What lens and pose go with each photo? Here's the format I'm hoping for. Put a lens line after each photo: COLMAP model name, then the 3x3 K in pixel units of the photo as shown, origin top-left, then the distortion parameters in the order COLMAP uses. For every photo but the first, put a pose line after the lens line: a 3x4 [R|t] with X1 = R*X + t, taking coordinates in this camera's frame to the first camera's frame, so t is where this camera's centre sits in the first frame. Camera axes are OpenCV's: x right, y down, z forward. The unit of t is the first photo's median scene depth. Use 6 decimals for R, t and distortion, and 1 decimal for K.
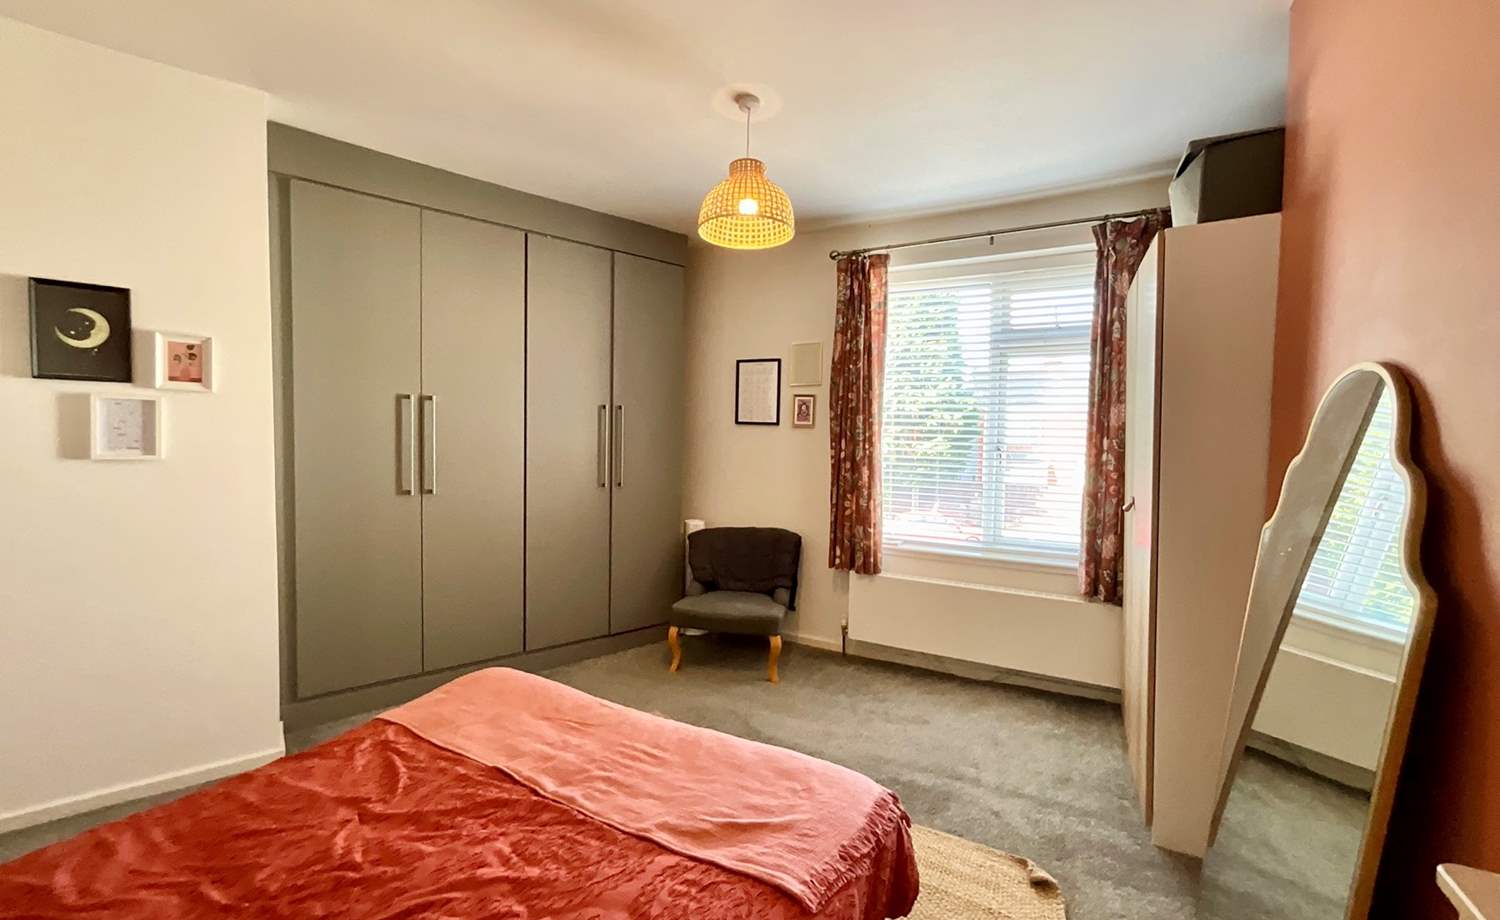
lens RADIAL K [[612.9, 0, 748.4], [0, 612.9, 462.4], [0, 0, 1]] dist [0.000271, 0.000785]
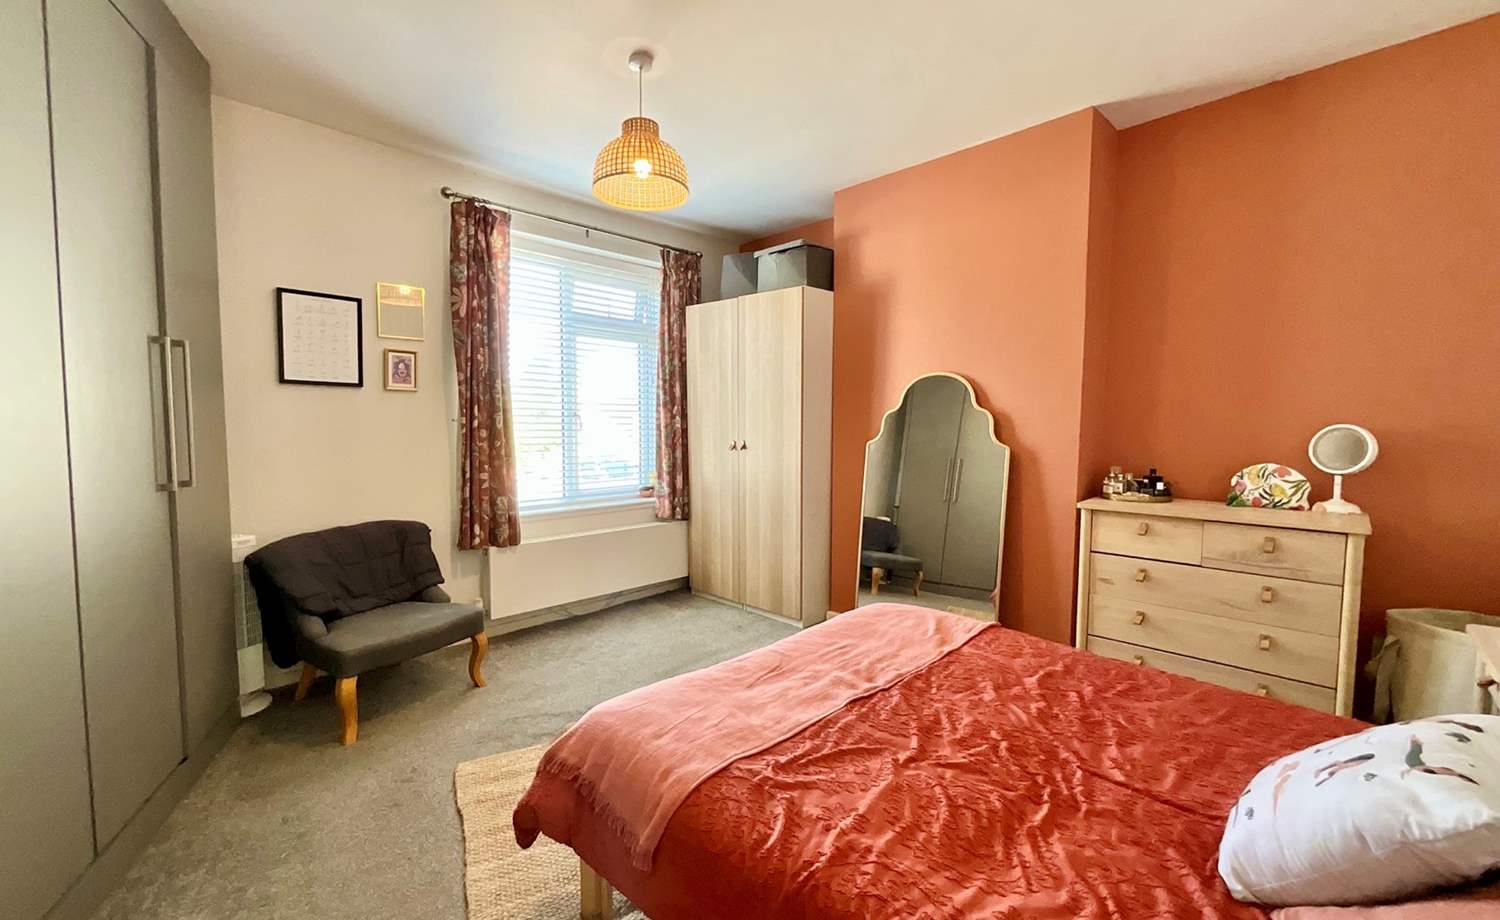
lens RADIAL K [[612.9, 0, 748.4], [0, 612.9, 462.4], [0, 0, 1]] dist [0.000271, 0.000785]
pose [[0.269412, -0.080238, 0.959677, -0.666847], [0.045713, 0.996465, 0.070481, 0.000603], [-0.961939, 0.024882, 0.272127, 0.400804]]
